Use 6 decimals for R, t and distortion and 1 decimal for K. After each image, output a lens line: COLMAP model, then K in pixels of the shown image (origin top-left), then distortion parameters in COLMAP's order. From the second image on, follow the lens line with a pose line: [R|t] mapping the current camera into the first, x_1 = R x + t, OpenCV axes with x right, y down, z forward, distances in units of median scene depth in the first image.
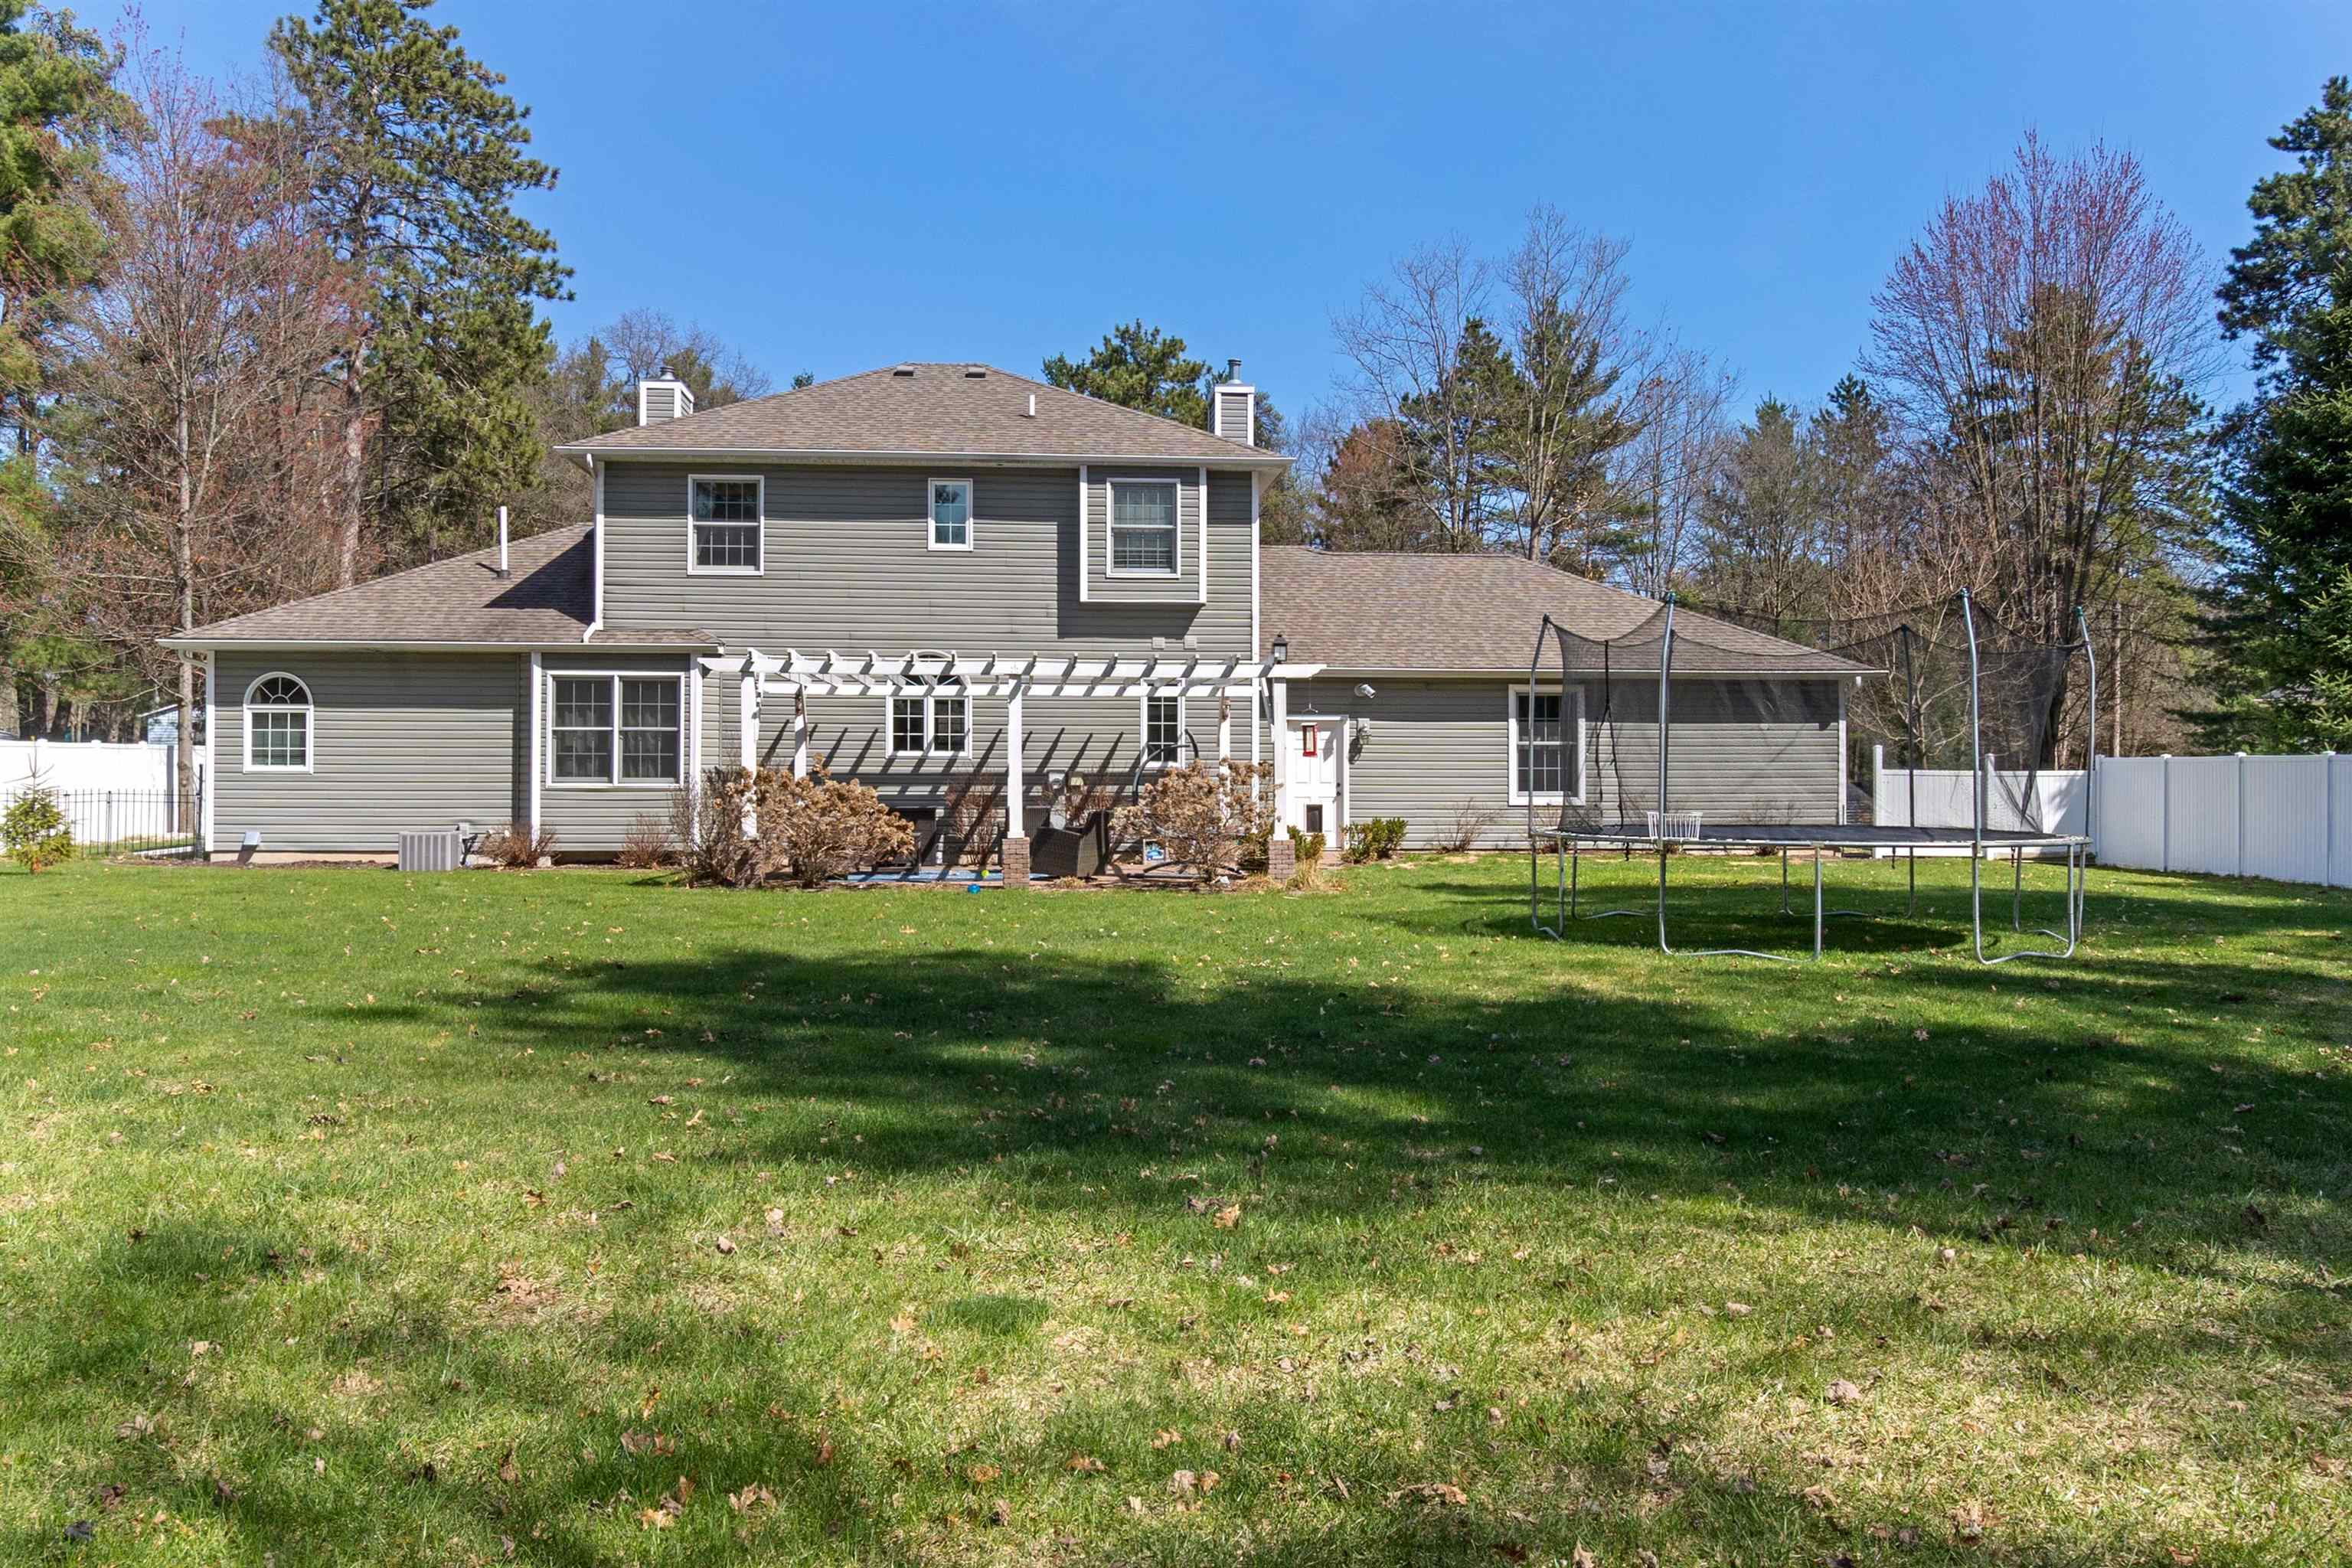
lens RADIAL K [[1257.3, 0, 1179.5], [0, 1257.3, 750.1], [0, 0, 1]] dist [-0.011290, 0.001333]
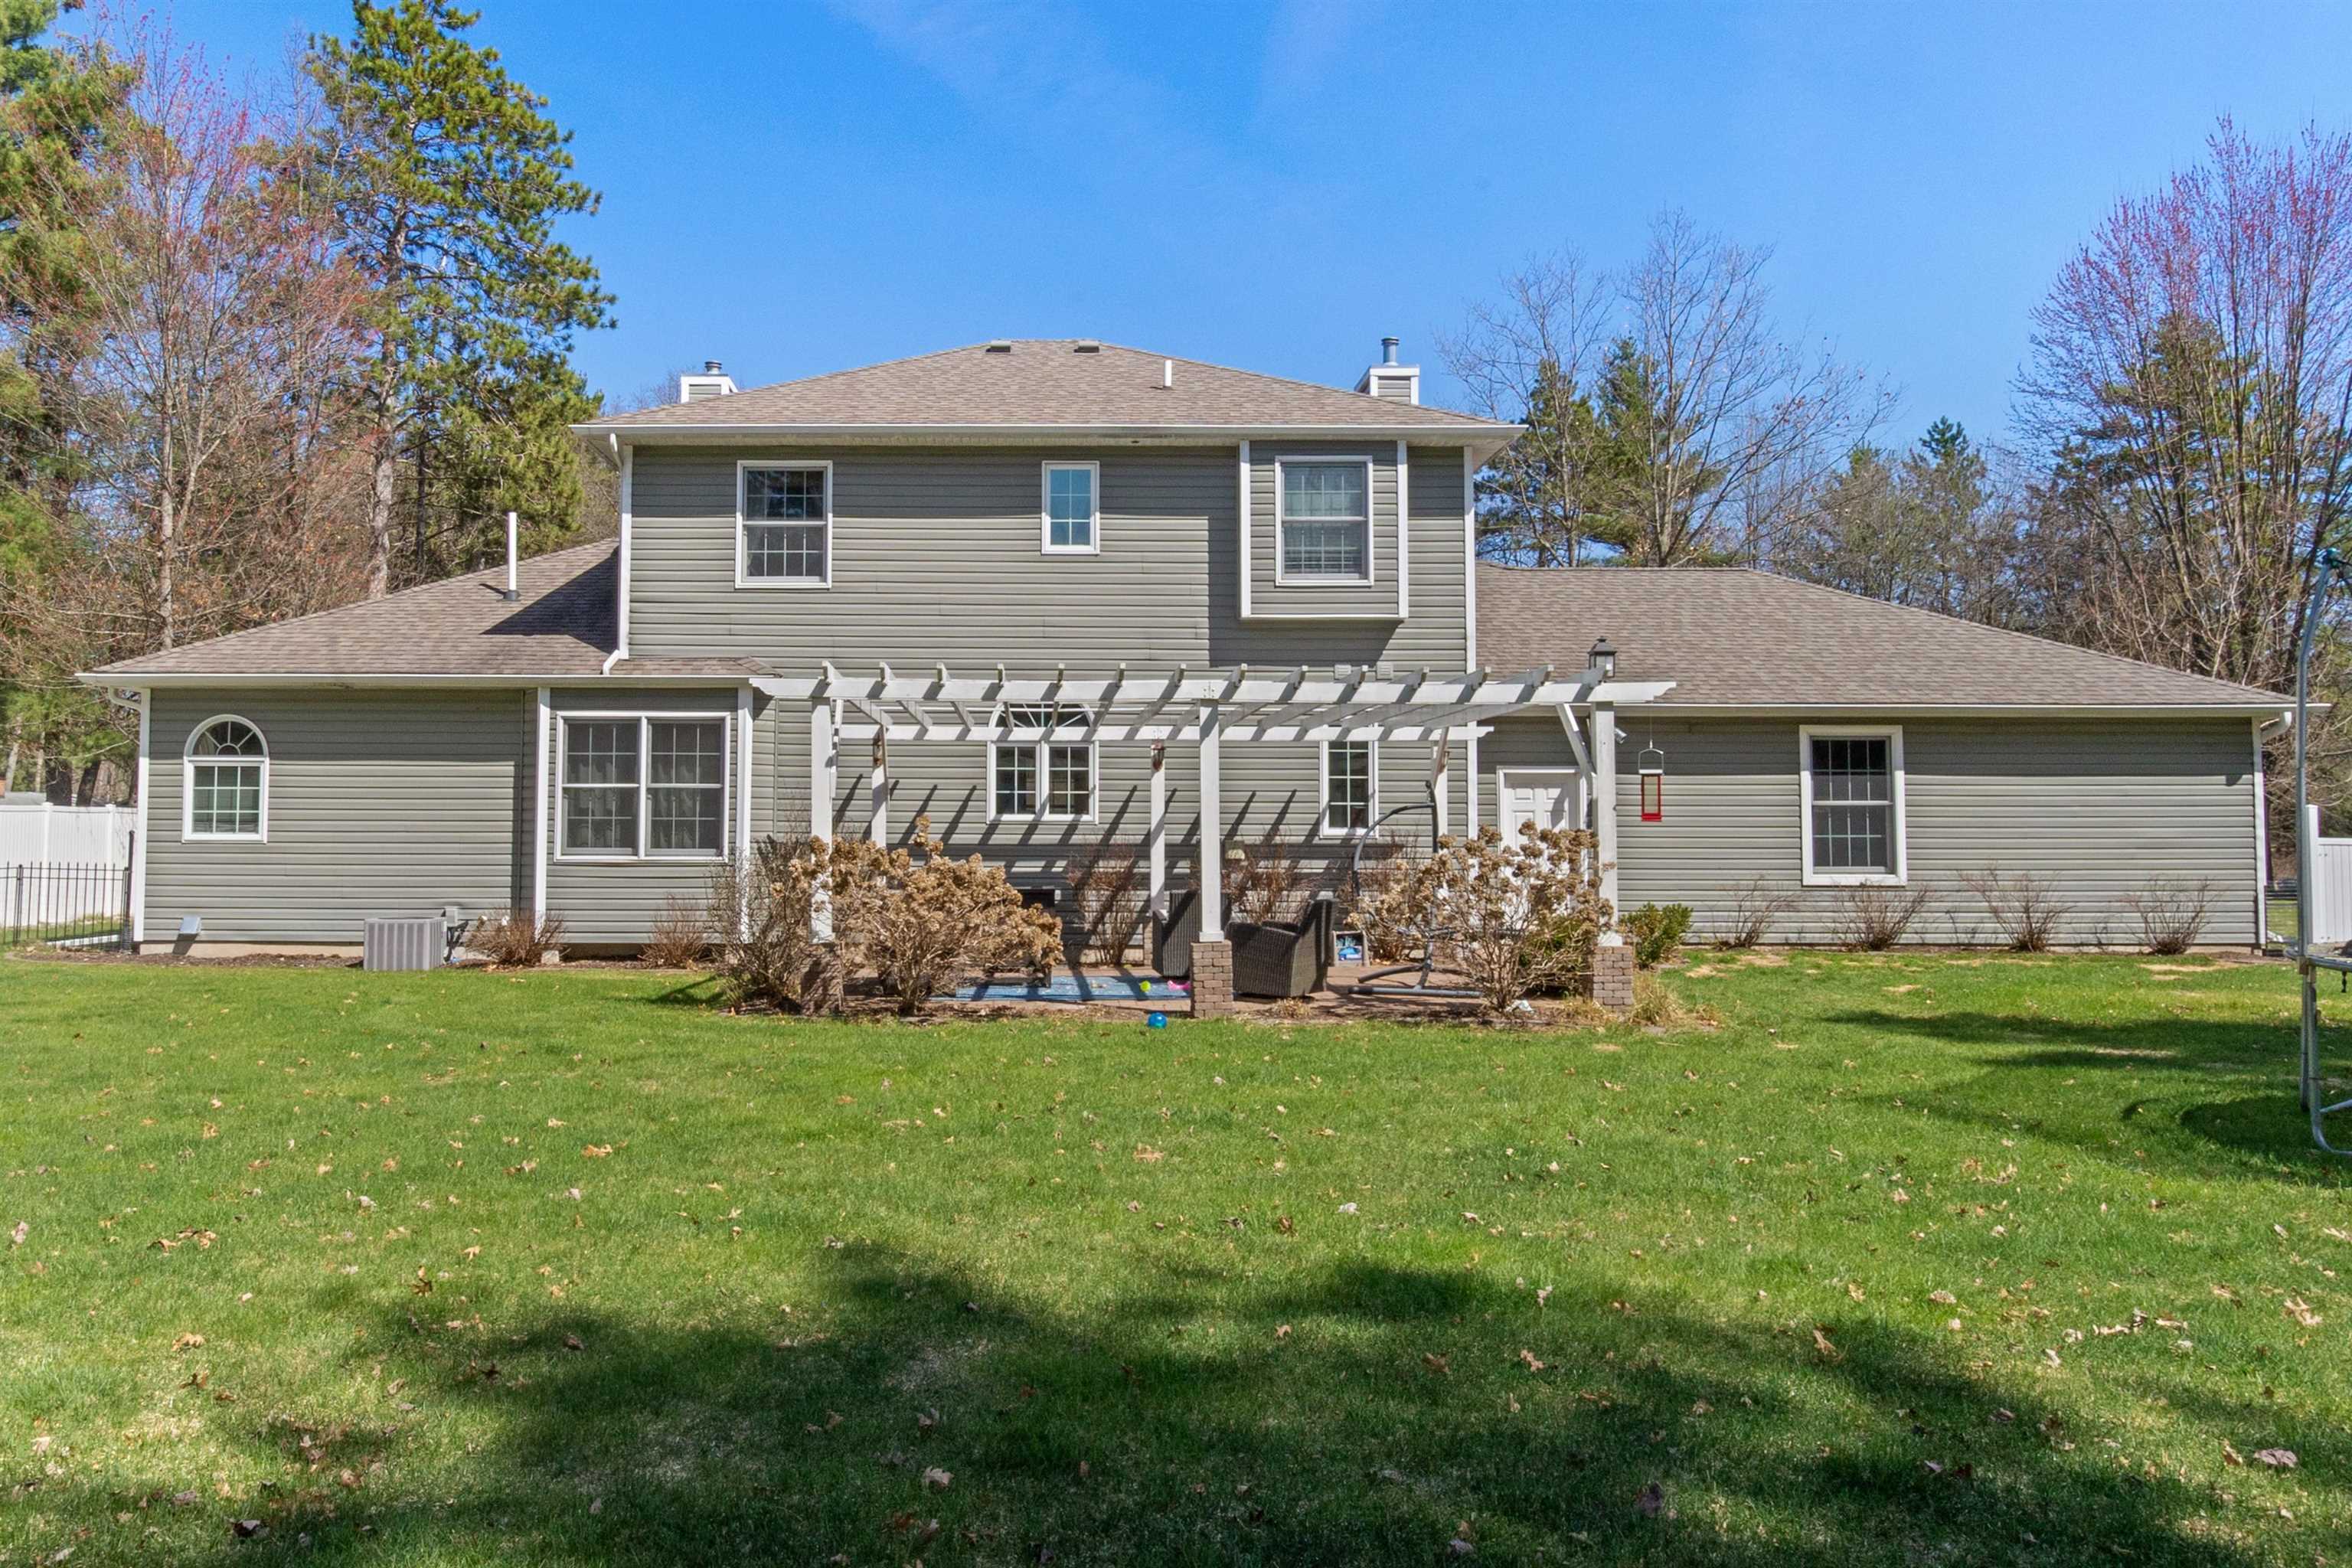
lens RADIAL K [[1310.5, 0, 1172.2], [0, 1310.5, 779.8], [0, 0, 1]] dist [-0.010449, -0.002122]
pose [[0.998777, -0.002149, -0.049402, -0.080750], [0.000828, 0.999642, -0.026745, 0.001298], [0.049441, 0.026671, 0.998421, 0.204210]]
